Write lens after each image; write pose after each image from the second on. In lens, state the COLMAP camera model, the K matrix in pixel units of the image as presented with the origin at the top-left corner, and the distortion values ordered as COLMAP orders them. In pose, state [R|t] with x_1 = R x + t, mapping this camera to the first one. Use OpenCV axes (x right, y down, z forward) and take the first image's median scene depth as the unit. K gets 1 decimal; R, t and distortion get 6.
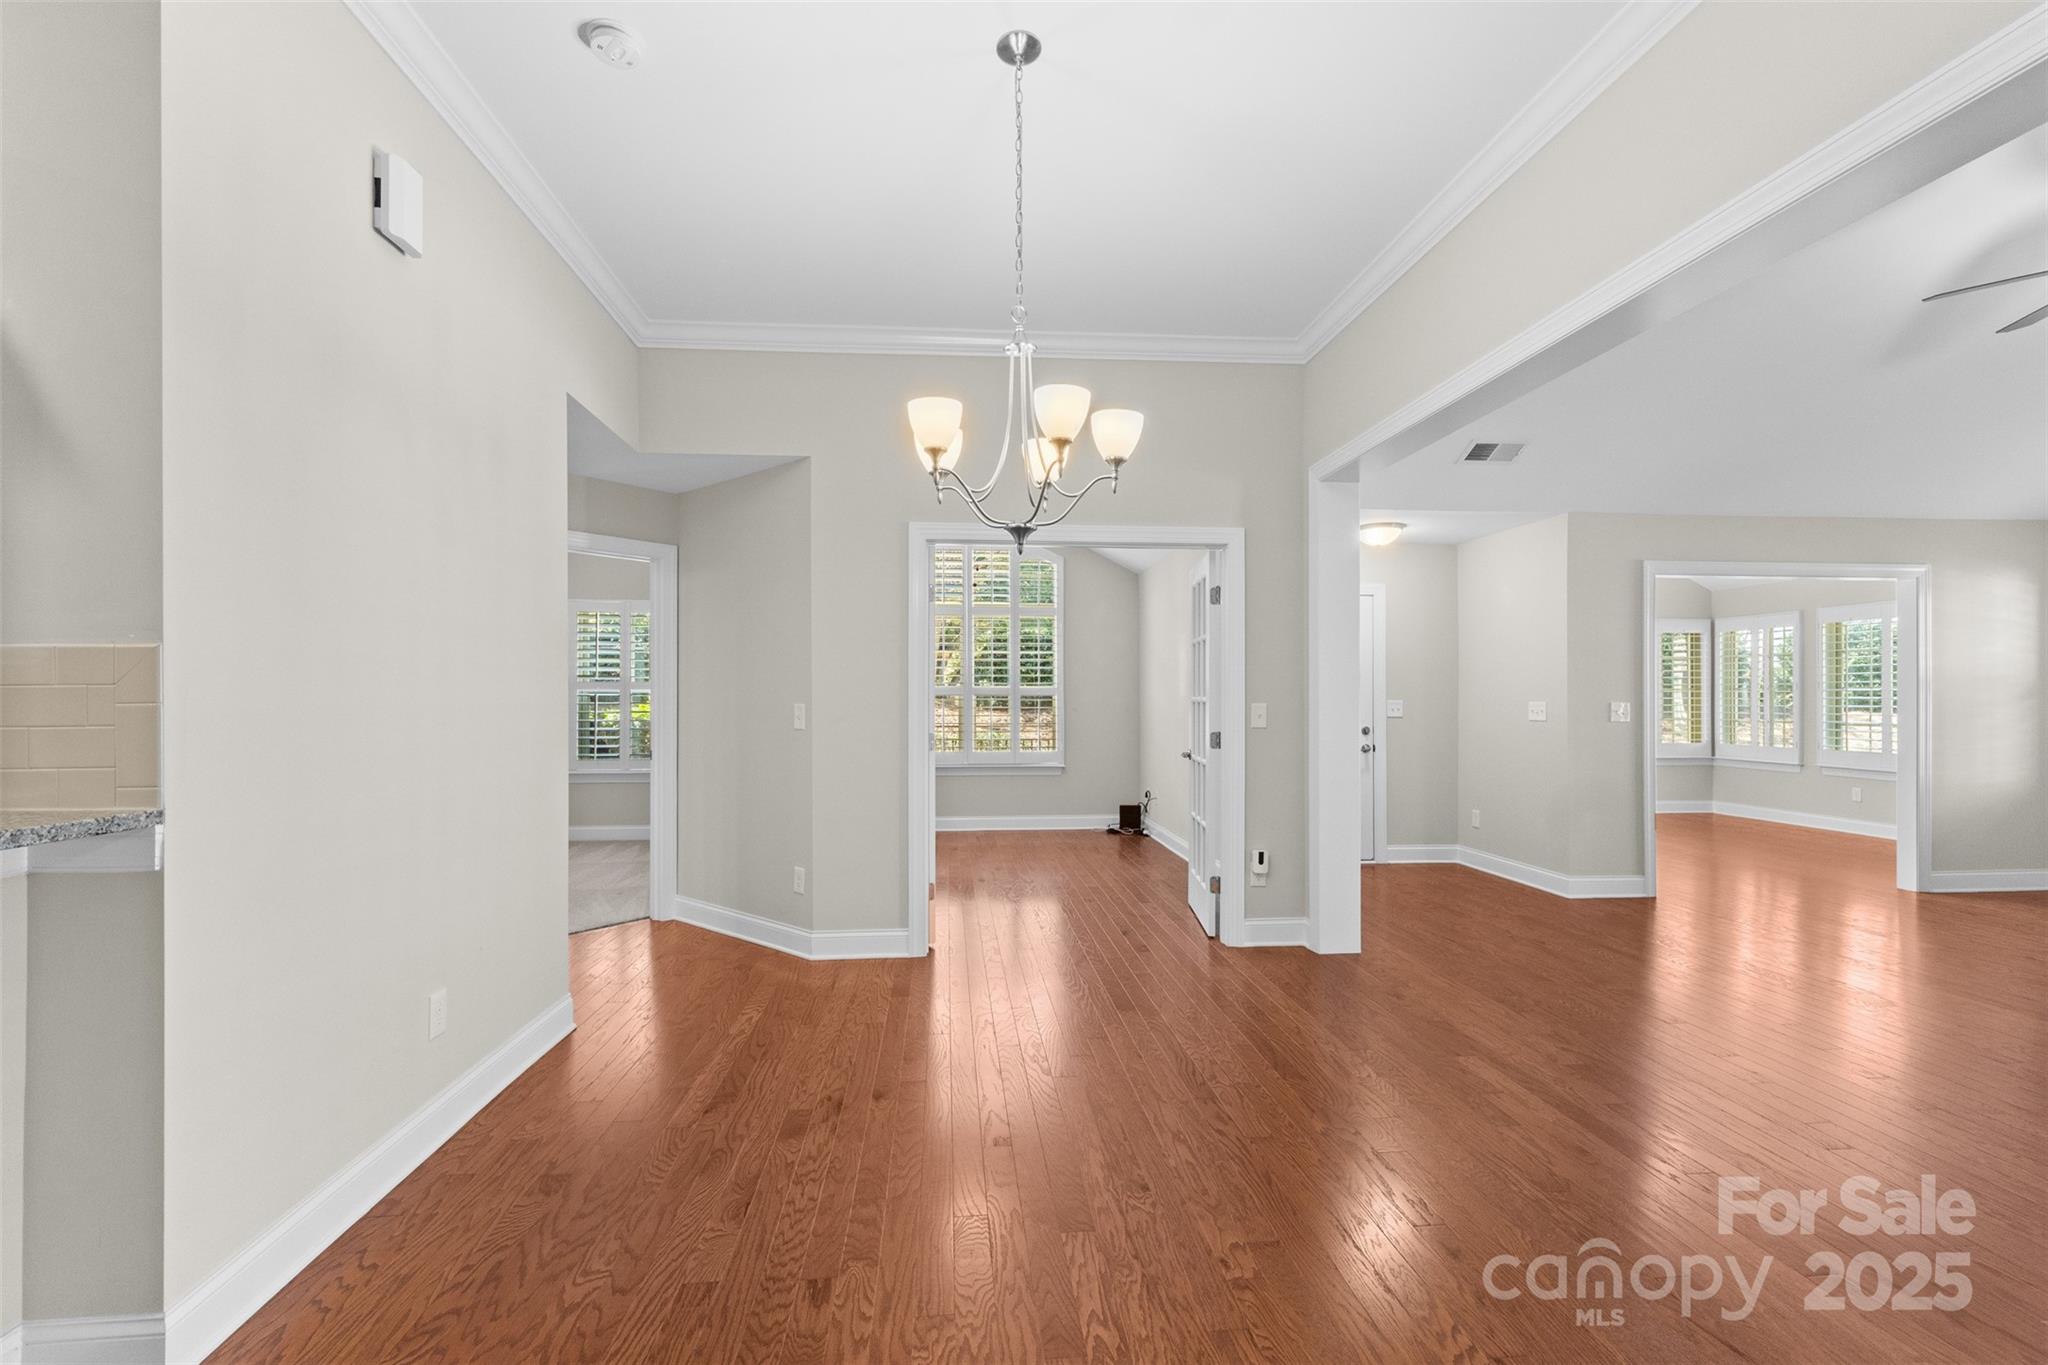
lens RADIAL K [[861.9, 0, 1029.3], [0, 861.9, 691.4], [0, 0, 1]] dist [0.007473, 0.000397]
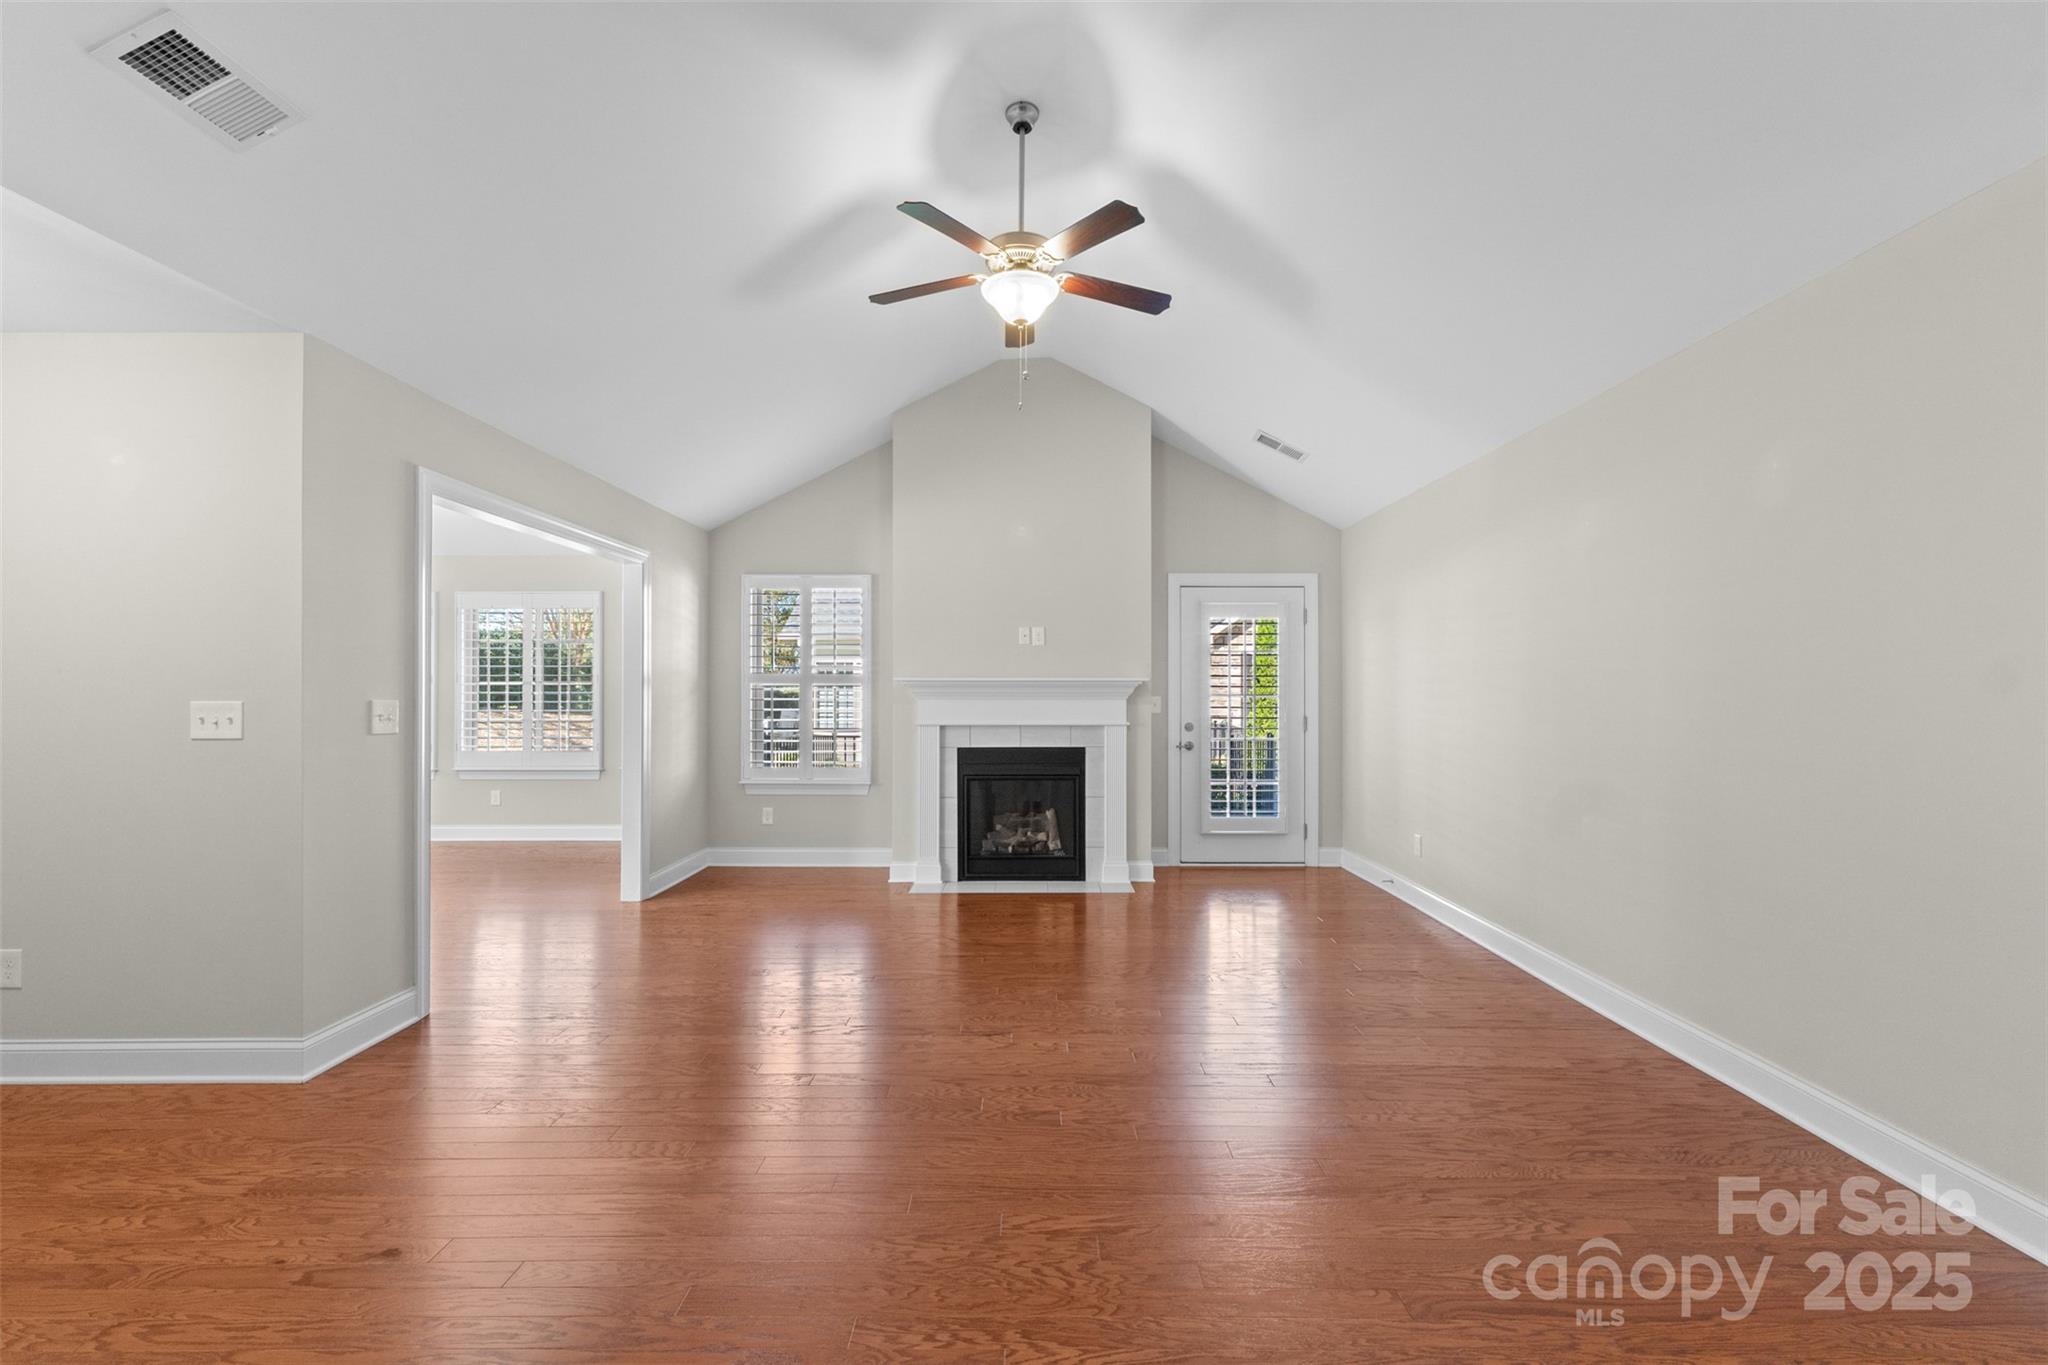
lens RADIAL K [[861.9, 0, 1025.9], [0, 861.9, 689.4], [0, 0, 1]] dist [0.007473, 0.000397]
pose [[0.102333, 0.002855, 0.994746, 0.147008], [-0.005085, 0.999984, -0.002347, 0.004824], [-0.994737, -0.004818, 0.102346, 0.498401]]
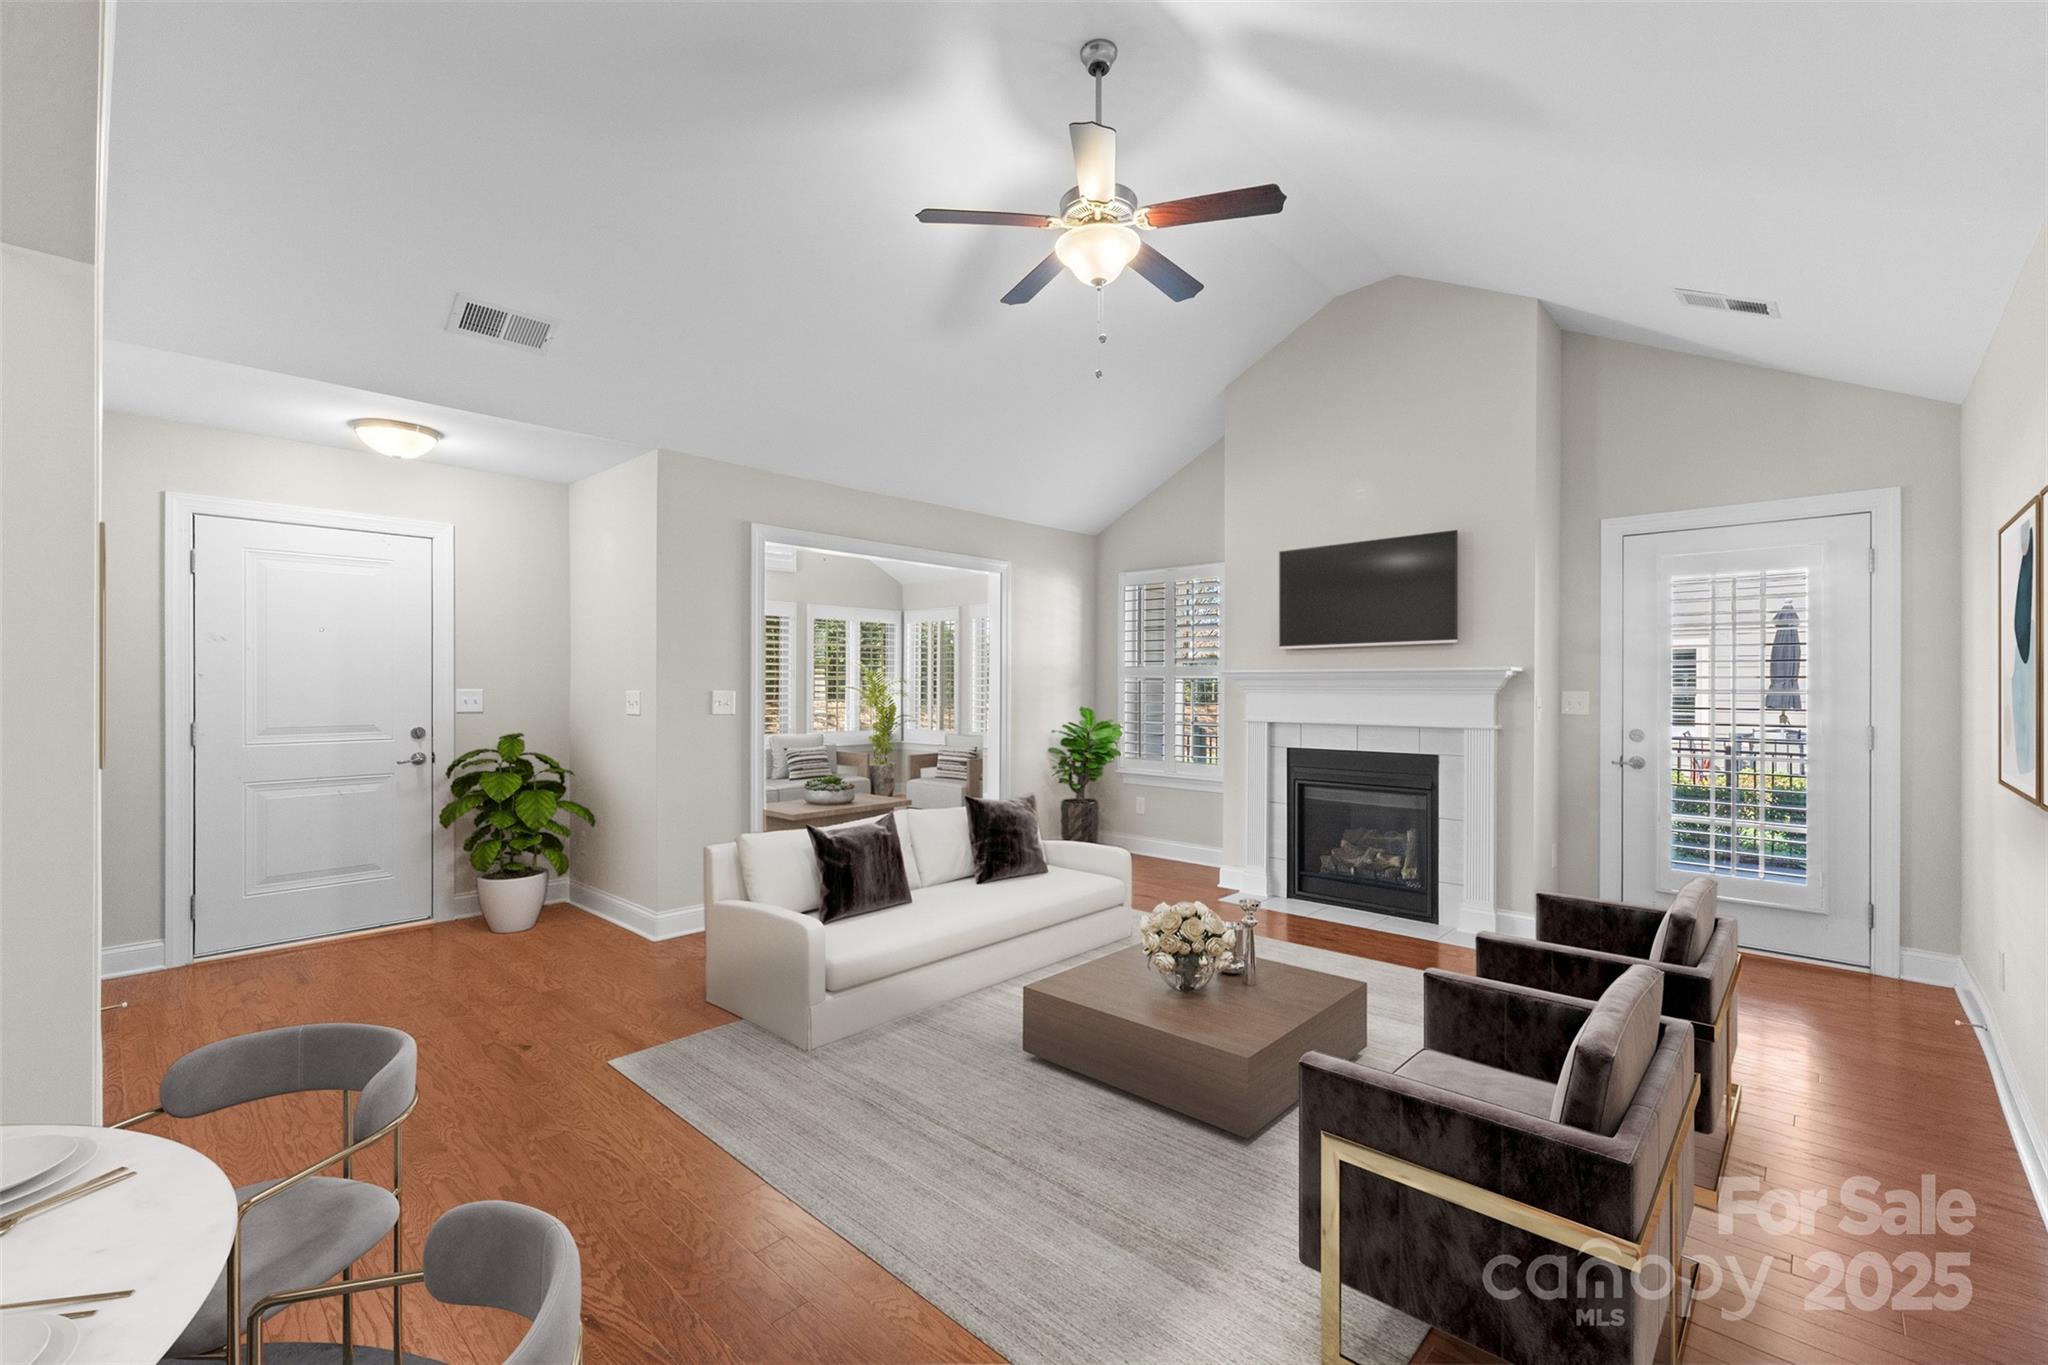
lens RADIAL K [[861.9, 0, 1025.9], [0, 861.9, 682.1], [0, 0, 1]] dist [0.007473, 0.000397]
pose [[0.751496, 0.002457, 0.659734, 0.344712], [-0.003562, 0.999994, 0.000334, 0.003305], [-0.659728, -0.002601, 0.751500, 0.183171]]
